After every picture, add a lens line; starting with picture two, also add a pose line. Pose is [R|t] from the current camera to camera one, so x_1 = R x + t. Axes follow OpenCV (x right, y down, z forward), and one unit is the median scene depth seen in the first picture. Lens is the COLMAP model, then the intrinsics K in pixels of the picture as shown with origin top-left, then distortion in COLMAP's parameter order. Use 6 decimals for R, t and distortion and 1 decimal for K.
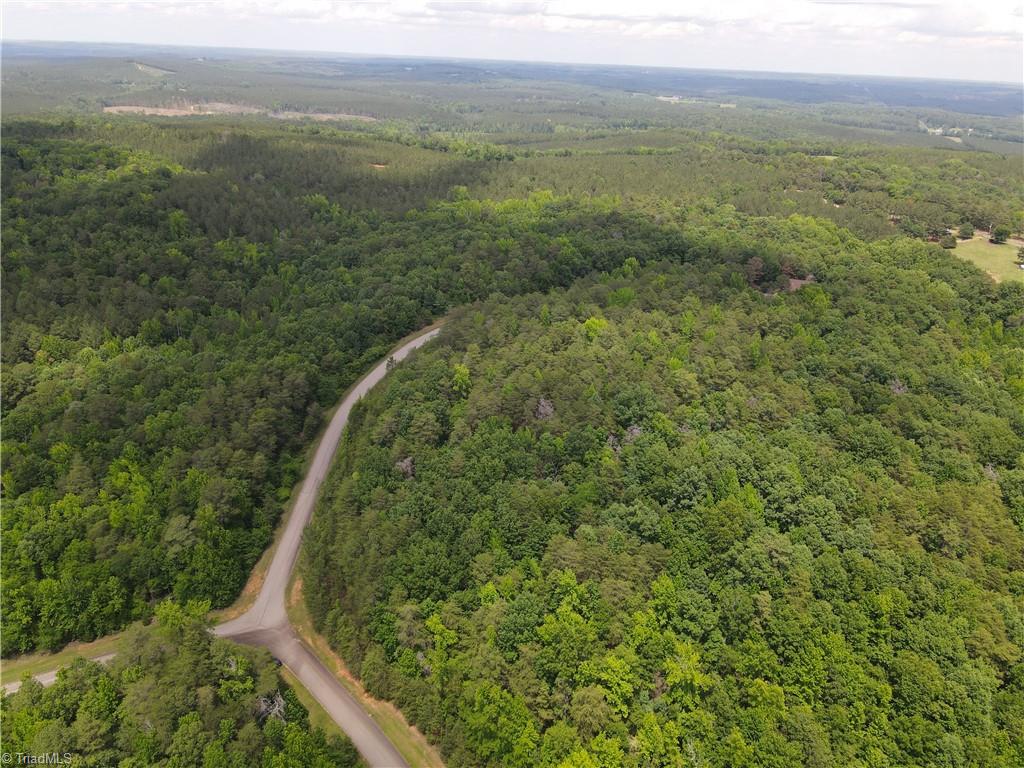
lens RADIAL K [[750.9, 0, 509.3], [0, 750.9, 385.2], [0, 0, 1]] dist [0.006278, 0.008664]
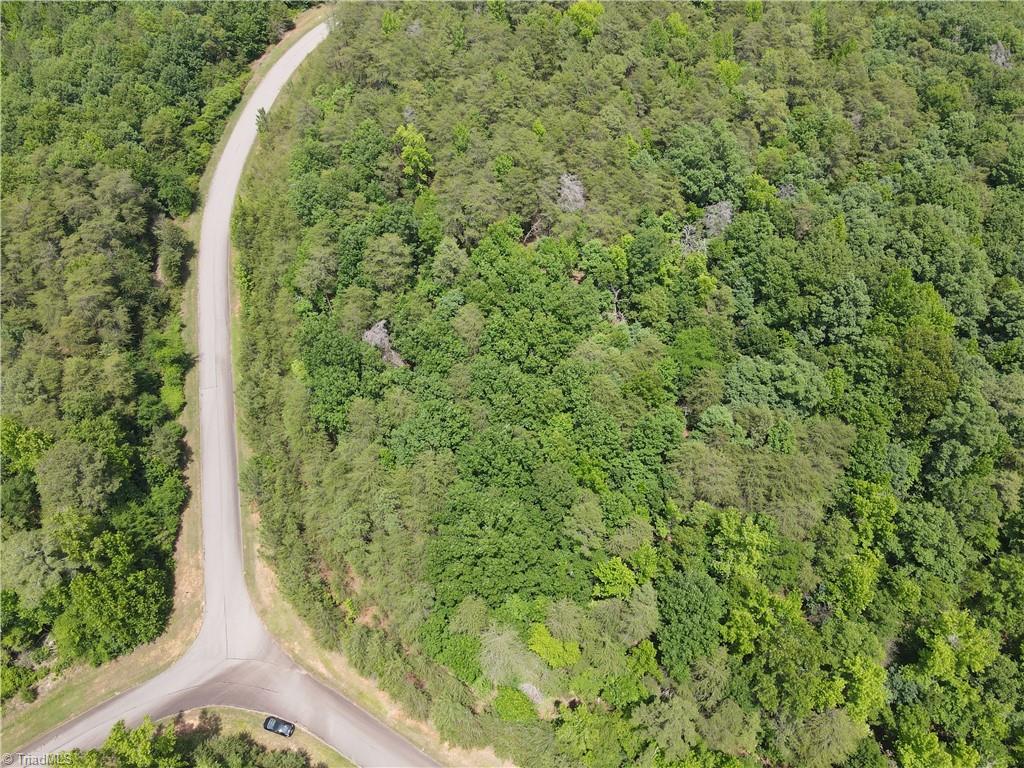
lens RADIAL K [[750.9, 0, 509.3], [0, 750.9, 385.2], [0, 0, 1]] dist [0.006278, 0.008664]
pose [[0.965778, -0.206533, 0.156895, -0.133269], [0.118842, 0.890049, 0.440101, -0.106183], [-0.230540, -0.406395, 0.884135, 0.410985]]
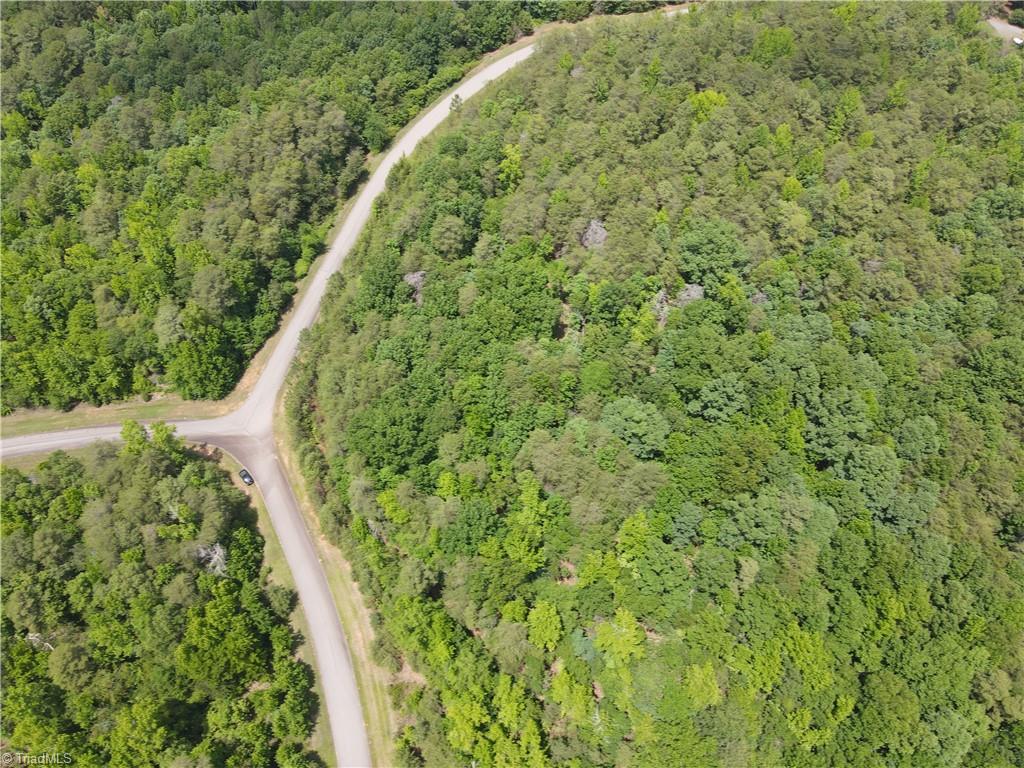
lens RADIAL K [[750.9, 0, 509.3], [0, 750.9, 385.2], [0, 0, 1]] dist [0.006278, 0.008664]
pose [[0.962350, 0.217402, -0.163152, 0.128339], [-0.114796, 0.869153, 0.481035, -0.208484], [0.246382, -0.444195, 0.861387, 0.216872]]
